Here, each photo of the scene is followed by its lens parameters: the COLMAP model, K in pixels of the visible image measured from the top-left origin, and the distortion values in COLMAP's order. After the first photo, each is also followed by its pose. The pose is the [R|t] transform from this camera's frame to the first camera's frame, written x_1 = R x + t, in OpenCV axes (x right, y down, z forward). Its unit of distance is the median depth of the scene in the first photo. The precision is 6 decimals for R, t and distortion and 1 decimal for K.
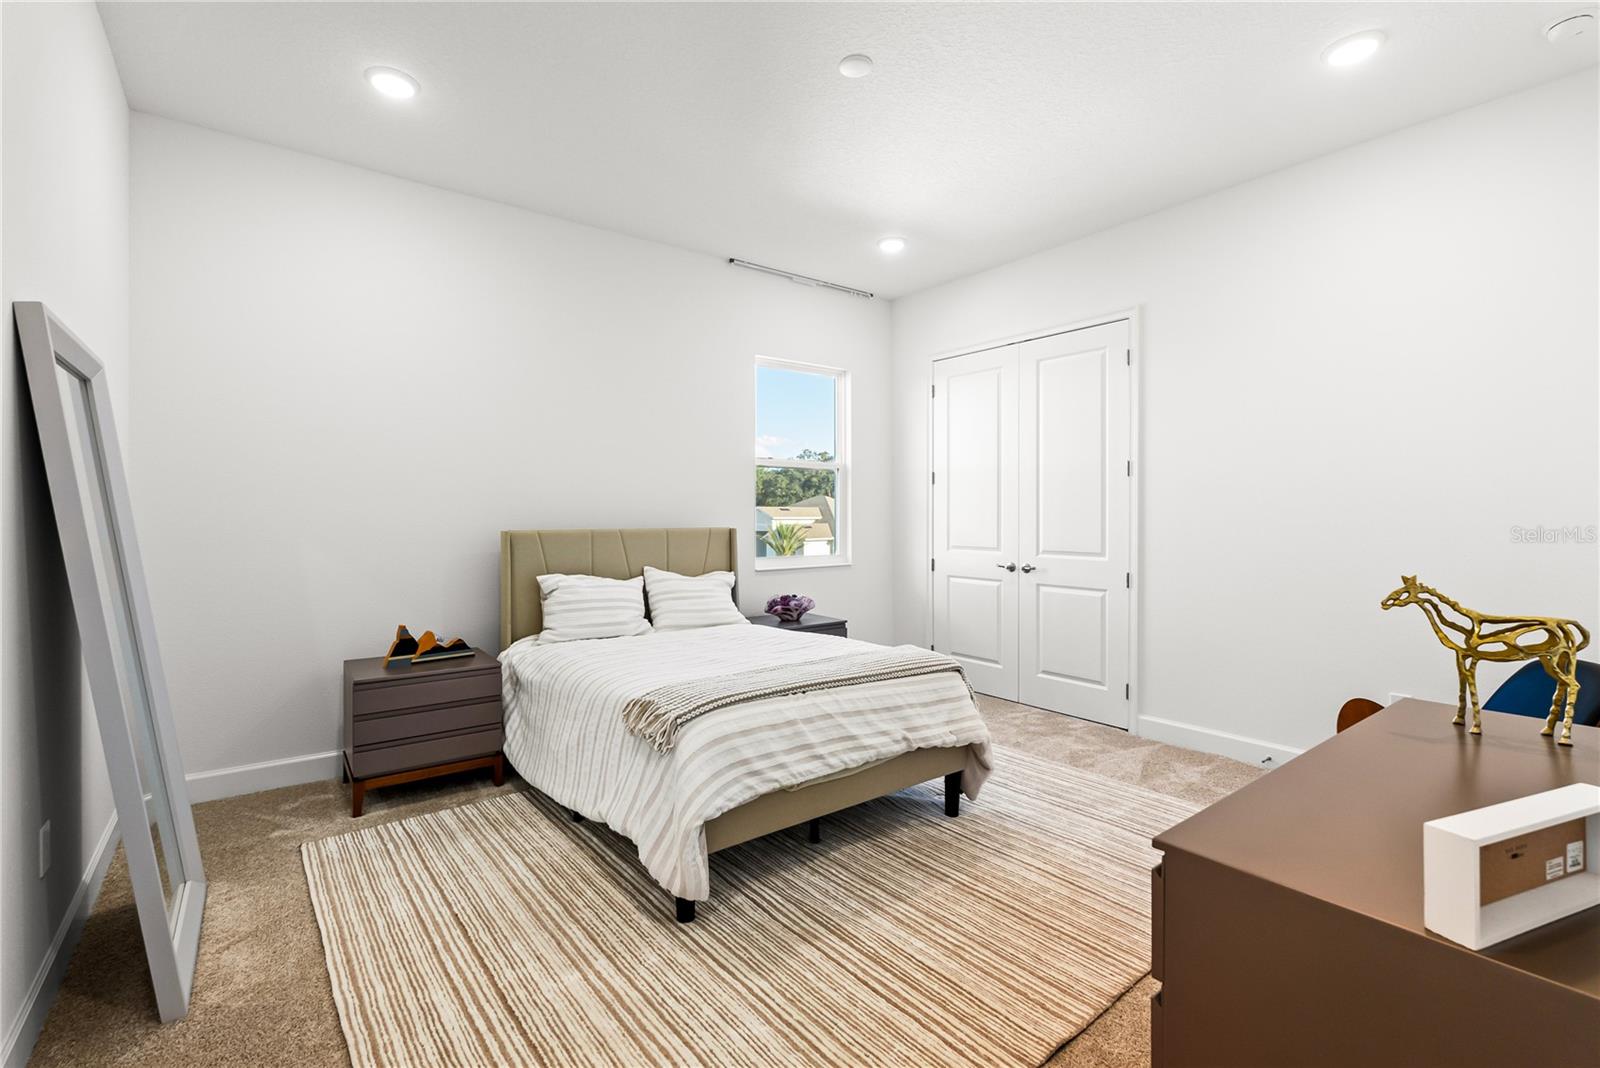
lens RADIAL K [[696.9, 0, 802.4], [0, 696.9, 528.9], [0, 0, 1]] dist [-0.004545, 0.000324]
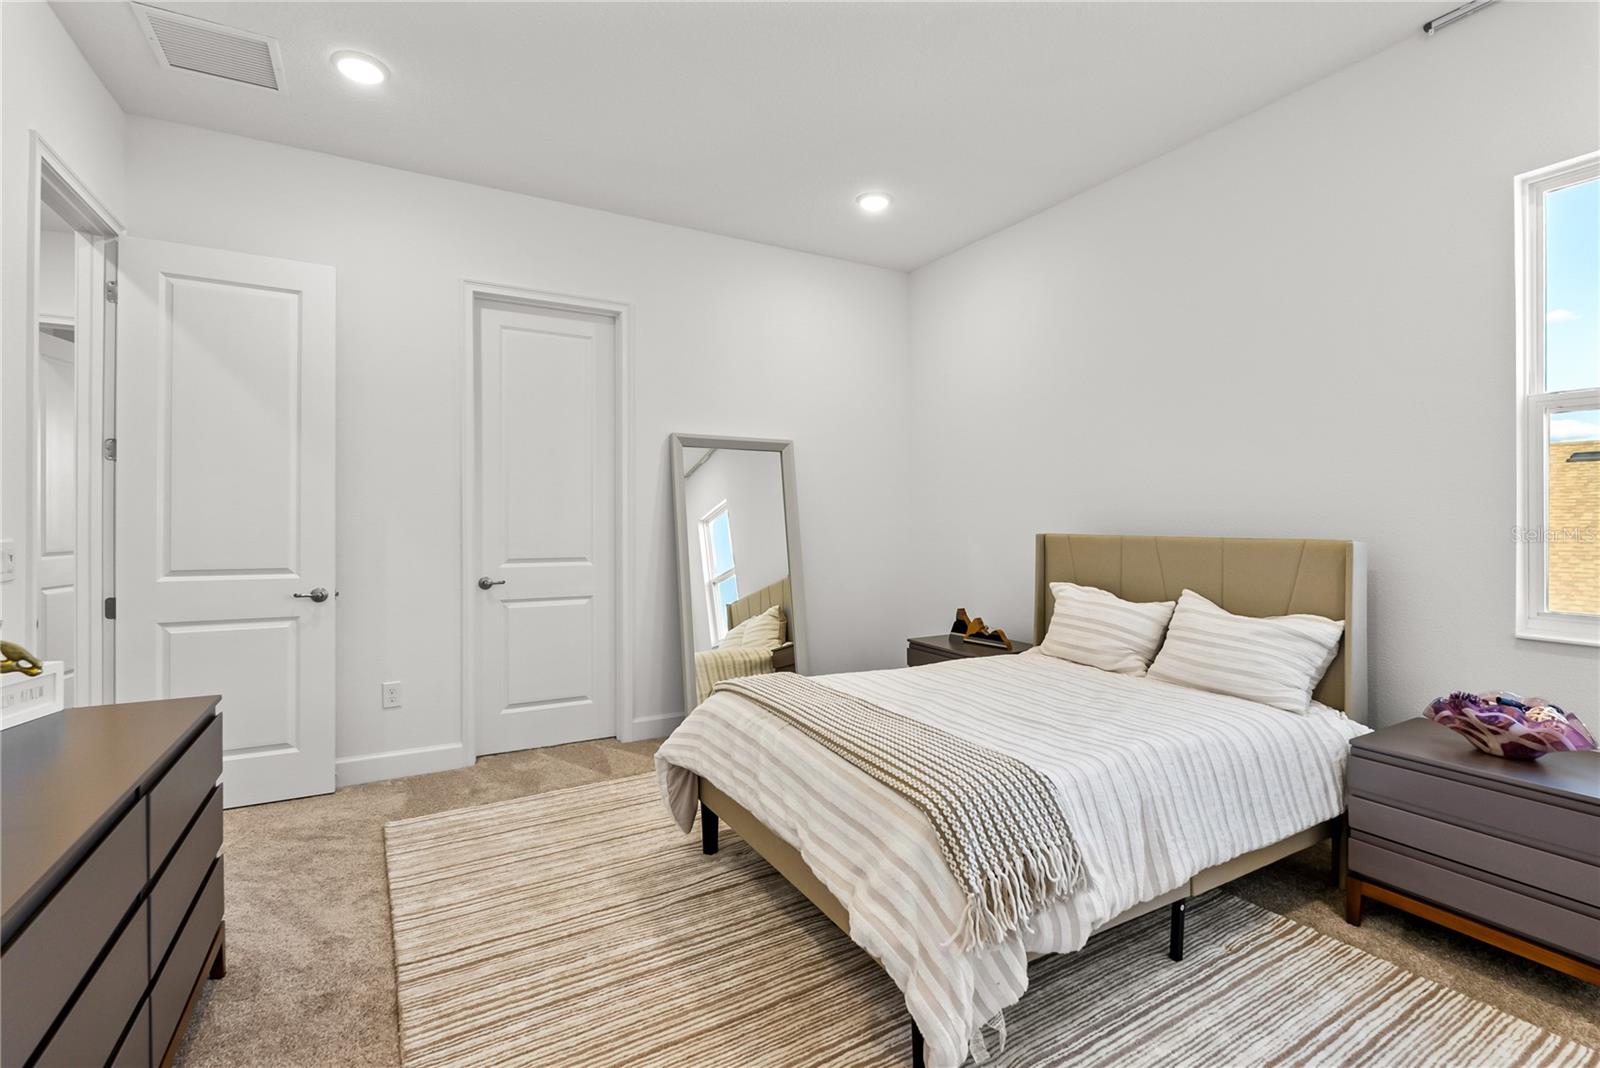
lens RADIAL K [[696.9, 0, 802.4], [0, 696.9, 528.9], [0, 0, 1]] dist [-0.004545, 0.000324]
pose [[-0.130779, 0.012884, -0.991328, 0.666429], [-0.018800, 0.999704, 0.015473, -0.015355], [0.991233, 0.020661, -0.130498, 0.860834]]
